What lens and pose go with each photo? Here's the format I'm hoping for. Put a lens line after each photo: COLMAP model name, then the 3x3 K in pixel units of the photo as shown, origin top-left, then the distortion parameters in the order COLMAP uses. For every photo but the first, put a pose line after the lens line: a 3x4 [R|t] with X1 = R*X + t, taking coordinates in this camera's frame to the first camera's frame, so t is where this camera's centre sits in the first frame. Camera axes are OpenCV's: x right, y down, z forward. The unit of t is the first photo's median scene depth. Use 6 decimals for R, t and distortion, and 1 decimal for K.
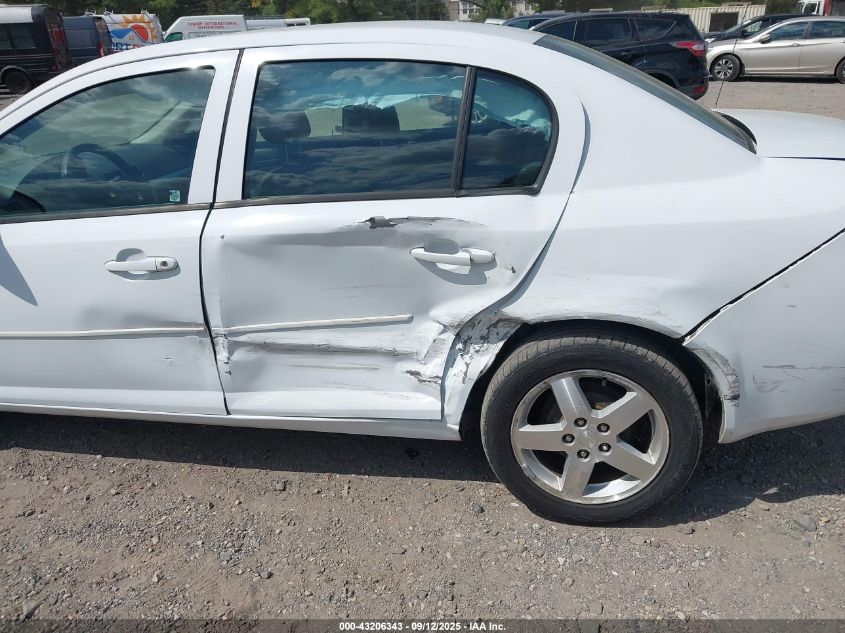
lens RADIAL K [[643.6, 0, 401.9], [0, 643.6, 303.7], [0, 0, 1]] dist [0.107391, -0.152263]
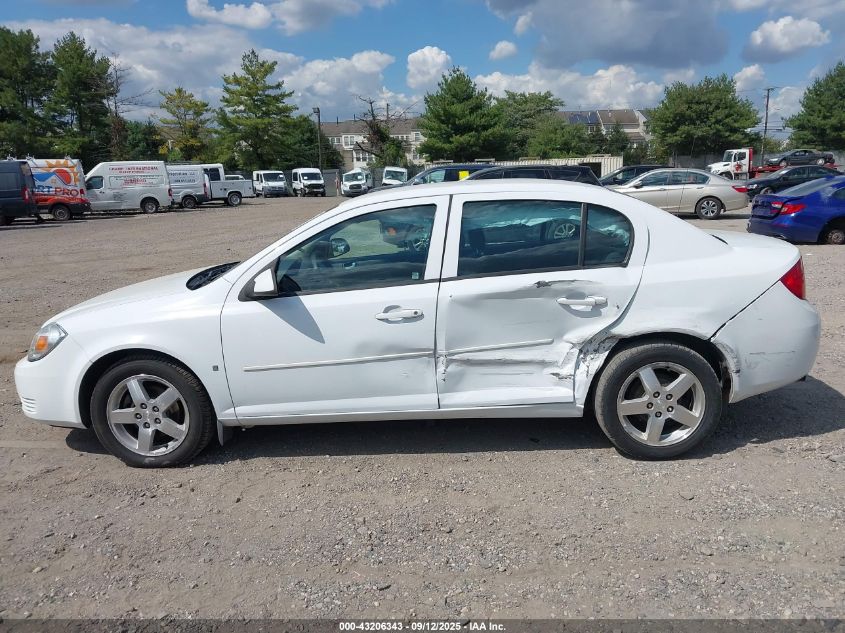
lens RADIAL K [[643.6, 0, 401.9], [0, 643.6, 303.7], [0, 0, 1]] dist [0.107391, -0.152263]
pose [[0.988670, -0.023102, 0.148317, -0.648961], [0.052311, 0.979170, -0.196185, 0.246714], [-0.140695, 0.201721, 0.969285, -0.651948]]
